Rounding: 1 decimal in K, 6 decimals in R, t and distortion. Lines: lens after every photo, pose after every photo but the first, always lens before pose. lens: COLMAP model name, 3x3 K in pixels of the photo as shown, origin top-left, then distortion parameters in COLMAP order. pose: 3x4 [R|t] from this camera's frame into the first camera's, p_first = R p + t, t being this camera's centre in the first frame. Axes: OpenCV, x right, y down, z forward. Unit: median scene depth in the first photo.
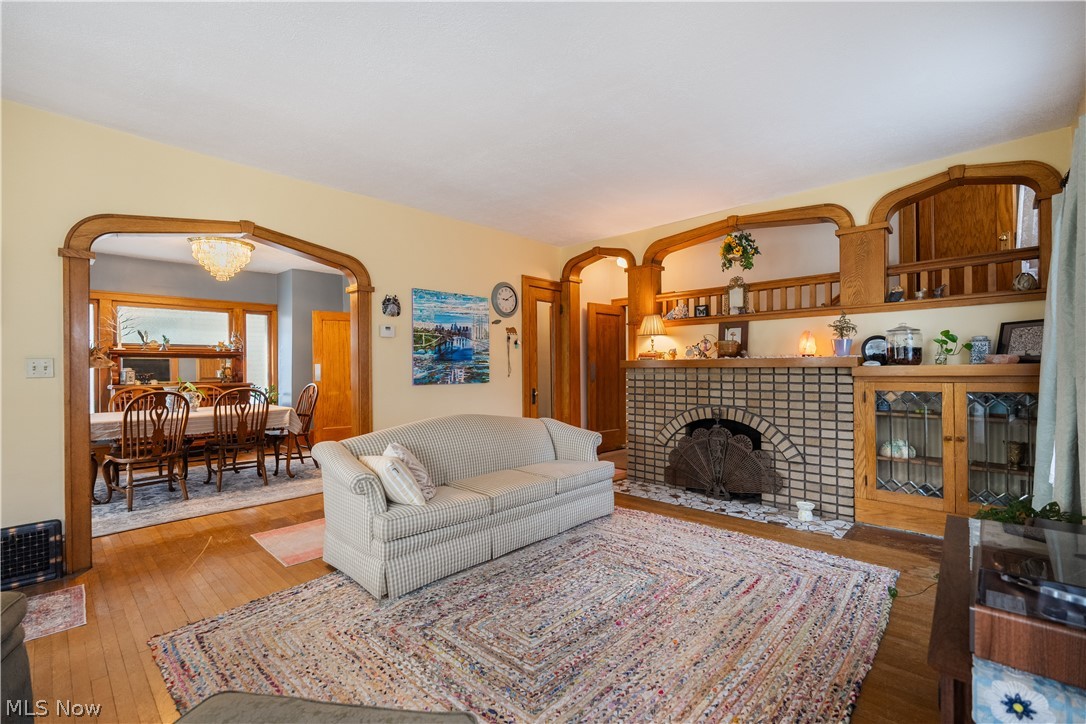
lens RADIAL K [[475.0, 0, 540.4], [0, 475.0, 365.7], [0, 0, 1]] dist [-0.002511, 0.001070]
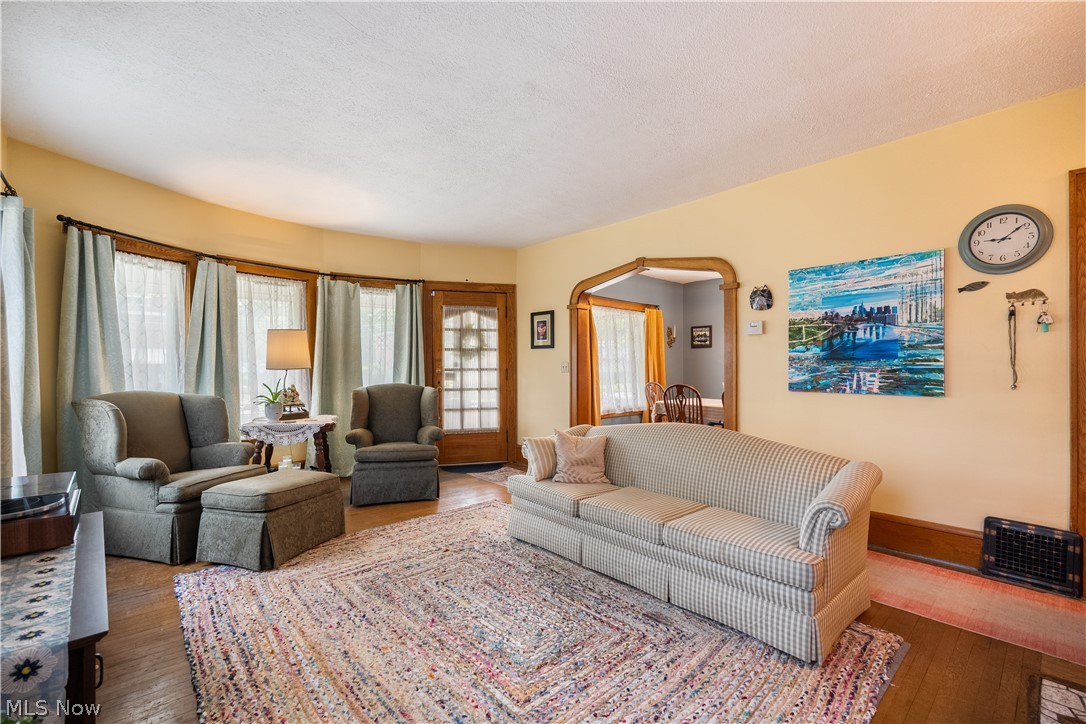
lens RADIAL K [[475.0, 0, 540.4], [0, 475.0, 364.9], [0, 0, 1]] dist [-0.002511, 0.001070]
pose [[-0.080905, -0.000892, -0.996721, 0.558579], [0.000590, 0.999999, -0.000943, -0.002754], [0.996722, -0.000664, -0.080905, 0.630833]]
